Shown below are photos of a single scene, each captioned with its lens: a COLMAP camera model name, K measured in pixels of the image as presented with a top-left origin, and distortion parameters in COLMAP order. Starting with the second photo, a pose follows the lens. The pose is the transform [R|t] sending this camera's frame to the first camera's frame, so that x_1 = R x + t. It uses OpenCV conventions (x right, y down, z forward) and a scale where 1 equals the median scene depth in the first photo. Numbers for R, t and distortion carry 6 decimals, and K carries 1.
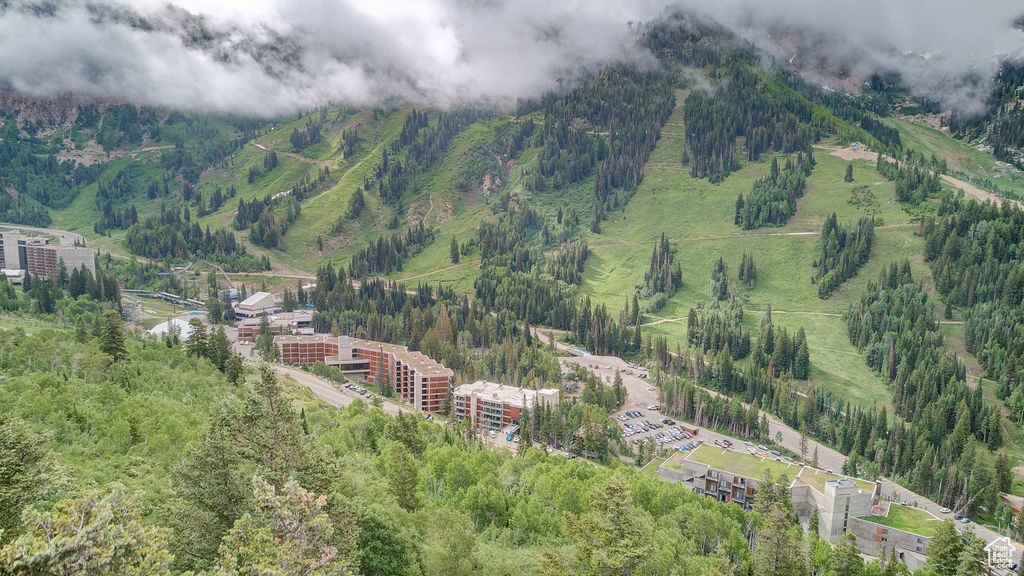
lens RADIAL K [[654.0, 0, 515.9], [0, 654.0, 295.4], [0, 0, 1]] dist [-0.079119, 0.072976]
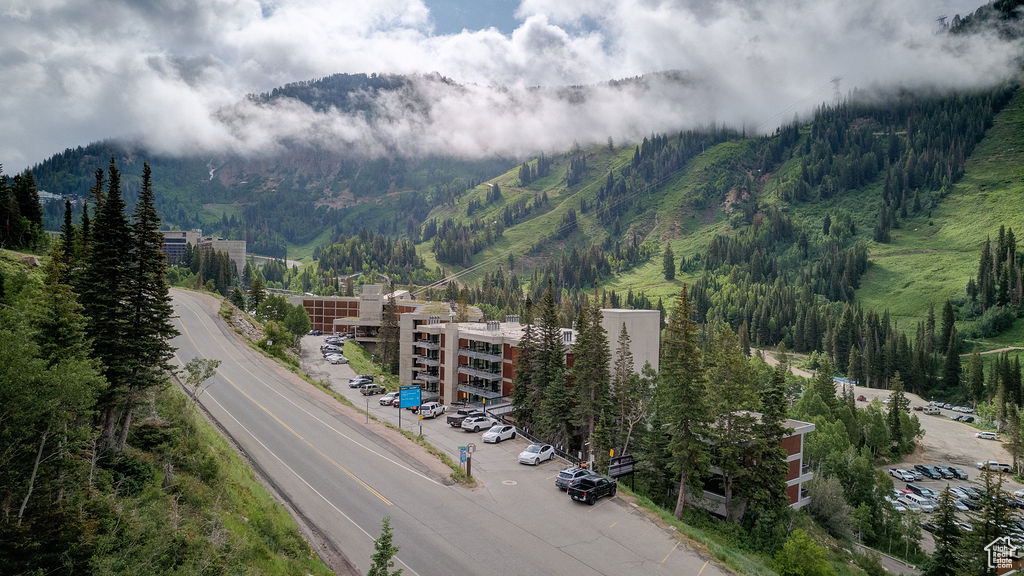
lens RADIAL K [[654.0, 0, 515.9], [0, 654.0, 295.4], [0, 0, 1]] dist [-0.079119, 0.072976]
pose [[0.911292, 0.007173, -0.411697, 0.049845], [-0.064030, 0.990154, -0.124480, 0.066954], [0.406751, 0.139798, 0.902779, 0.243642]]
